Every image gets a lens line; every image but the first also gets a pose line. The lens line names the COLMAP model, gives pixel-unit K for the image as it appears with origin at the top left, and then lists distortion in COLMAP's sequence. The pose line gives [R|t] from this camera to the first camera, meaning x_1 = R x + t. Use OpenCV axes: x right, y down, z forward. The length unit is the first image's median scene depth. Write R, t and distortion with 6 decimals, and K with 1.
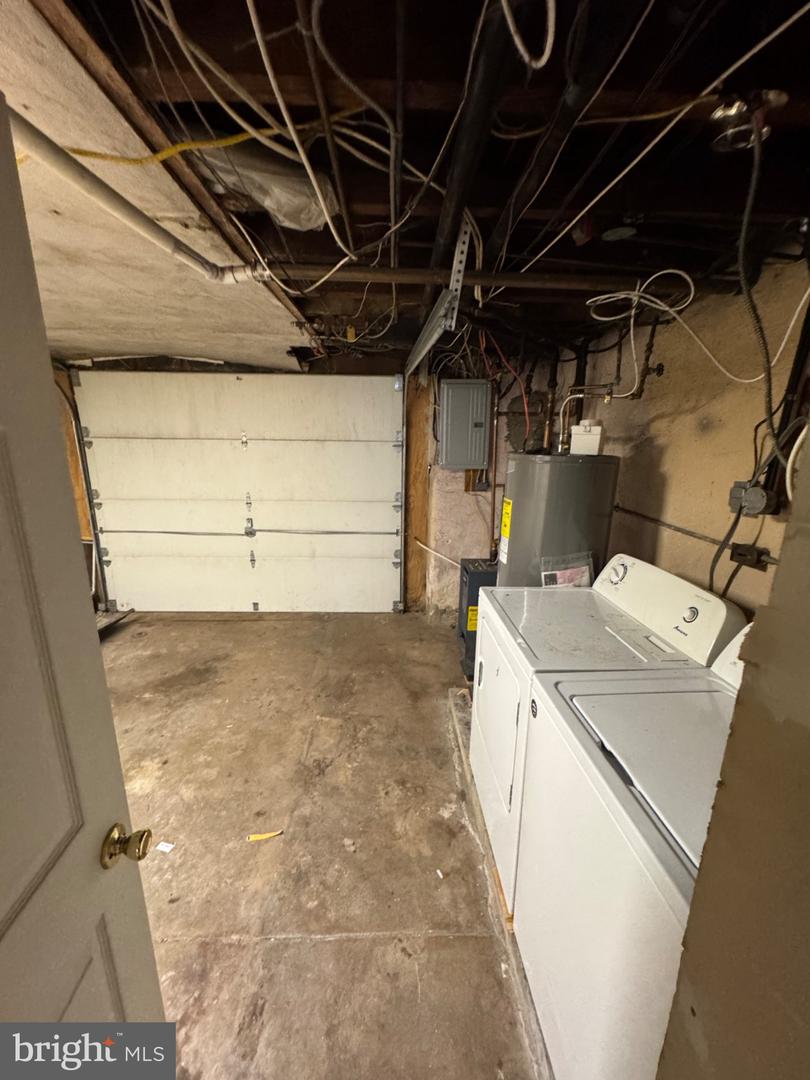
lens RADIAL K [[433.5, 0, 404.9], [0, 433.5, 537.7], [0, 0, 1]] dist [-0.002419, 0.000310]
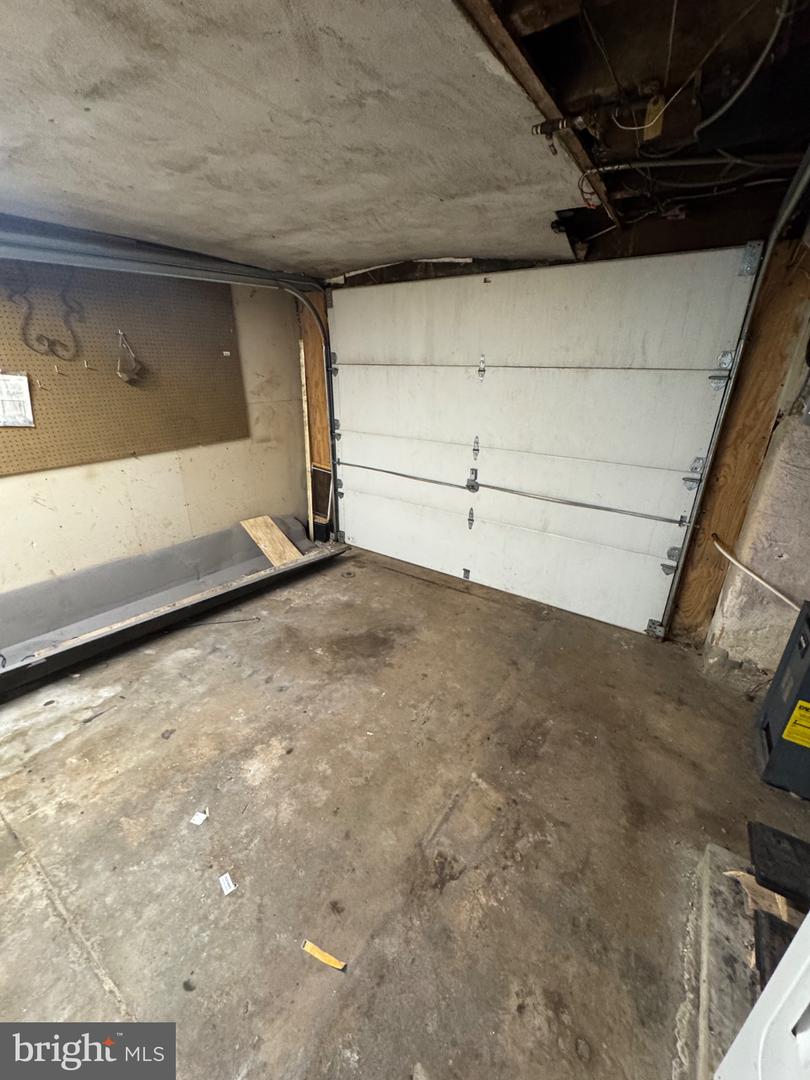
lens RADIAL K [[433.5, 0, 404.9], [0, 433.5, 537.7], [0, 0, 1]] dist [-0.002419, 0.000310]
pose [[0.809637, 0.215162, -0.546071, 0.006035], [-0.140007, 0.974325, 0.176319, -0.047175], [0.569988, -0.066300, 0.818974, 0.275306]]
